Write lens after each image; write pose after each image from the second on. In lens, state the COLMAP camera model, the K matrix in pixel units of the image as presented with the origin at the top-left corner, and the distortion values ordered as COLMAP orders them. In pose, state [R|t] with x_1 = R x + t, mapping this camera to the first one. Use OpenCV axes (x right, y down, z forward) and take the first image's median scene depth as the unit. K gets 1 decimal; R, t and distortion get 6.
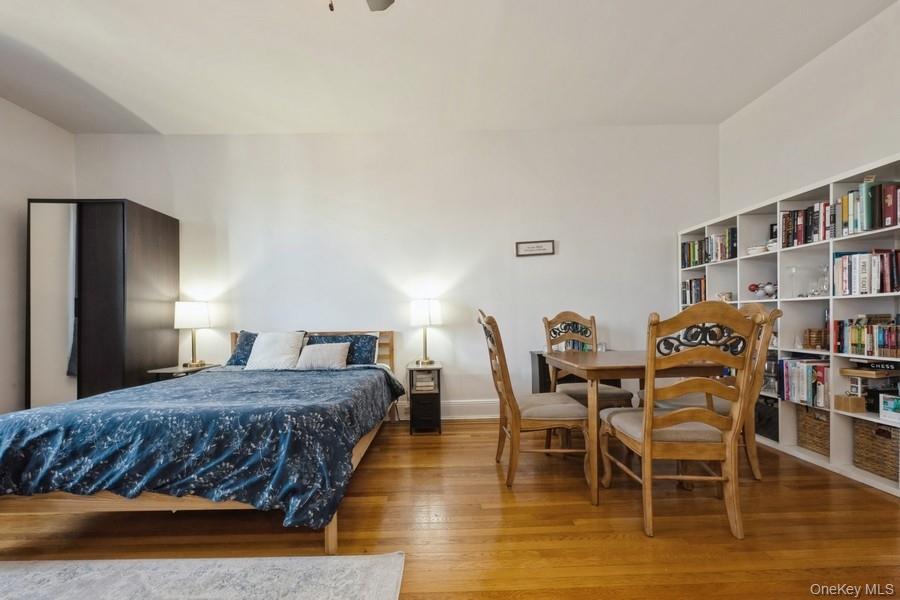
lens RADIAL K [[366.8, 0, 446.6], [0, 366.8, 321.6], [0, 0, 1]] dist [0.000757, -0.000049]
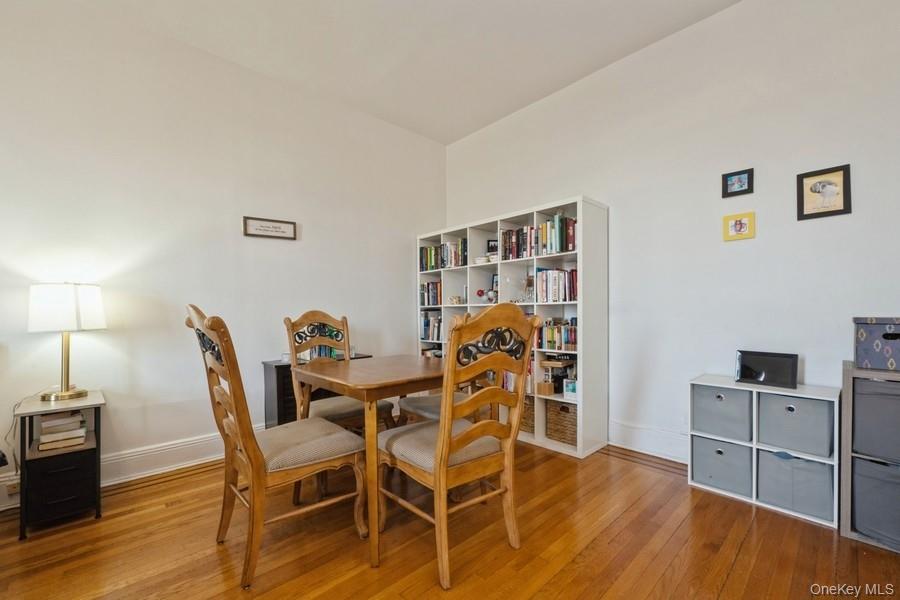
lens RADIAL K [[371.3, 0, 446.6], [0, 371.3, 312.5], [0, 0, 1]] dist [-0.000133, -0.000005]
pose [[0.745583, 0.016191, 0.666216, -0.004465], [-0.001409, 0.999741, -0.022720, -0.006716], [-0.666411, 0.016001, 0.745413, 0.245974]]
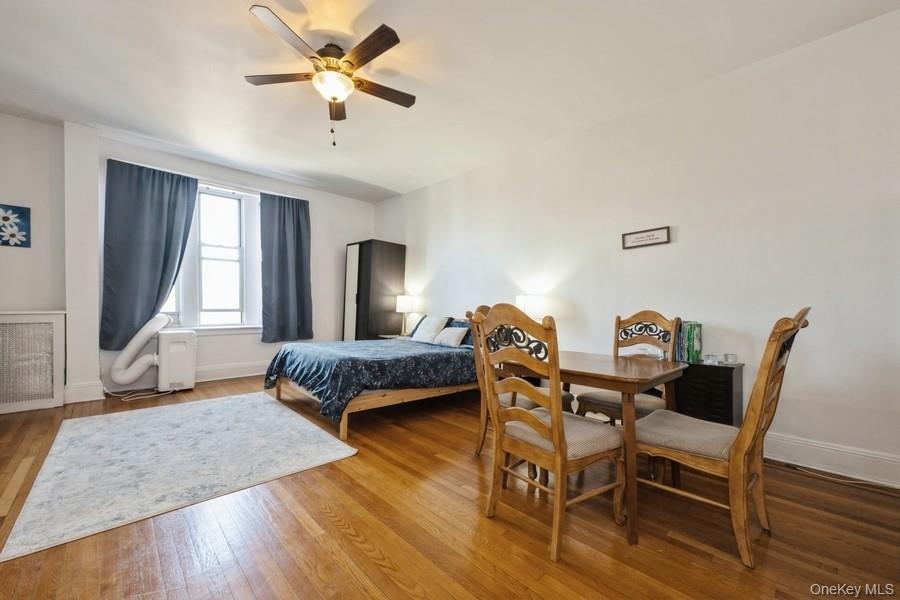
lens RADIAL K [[358.3, 0, 450.0], [0, 358.3, 300.0], [0, 0, 1]] dist [0.000307, -0.000107]
pose [[0.680135, 0.016959, -0.732891, 0.825164], [-0.041562, 0.999016, -0.015453, -0.026718], [0.731908, 0.040970, 0.680171, 0.107850]]
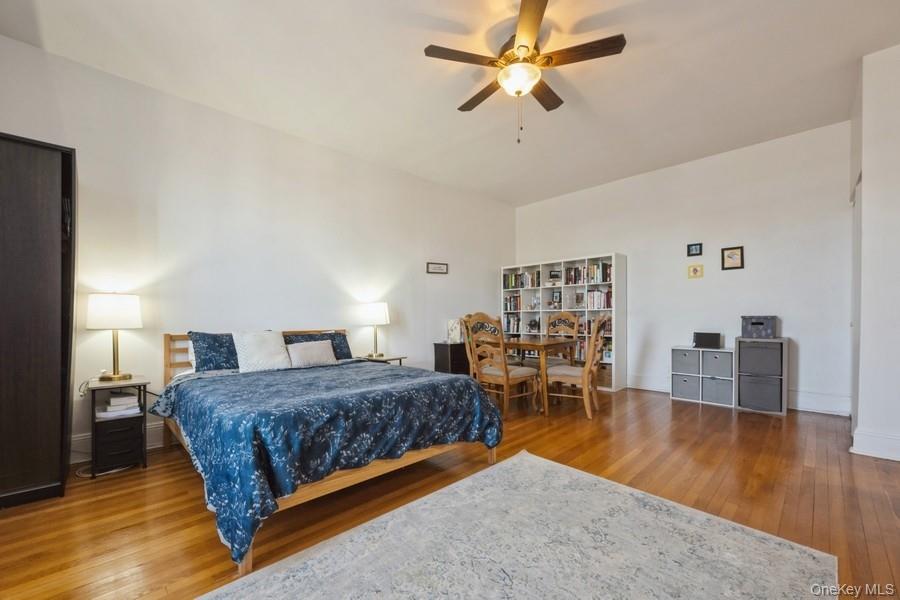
lens RADIAL K [[362.9, 0, 444.2], [0, 362.9, 318.9], [0, 0, 1]] dist [0.000890, -0.000002]
pose [[0.729168, 0.006532, 0.684303, -0.993435], [0.004747, 0.999882, -0.014602, 0.015473], [-0.684318, 0.013896, 0.729051, -0.011156]]
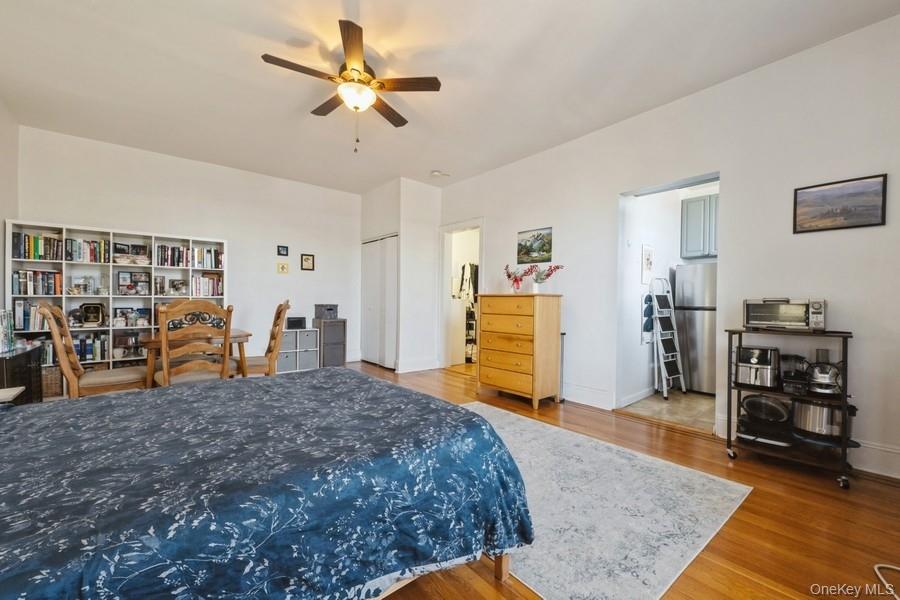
lens RADIAL K [[358.3, 0, 450.0], [0, 358.3, 300.0], [0, 0, 1]] dist [0.000307, -0.000107]
pose [[-0.631371, 0.017825, 0.775276, -1.213458], [0.018423, 0.999798, -0.007984, -0.007835], [-0.775262, 0.009242, -0.631572, 1.041033]]
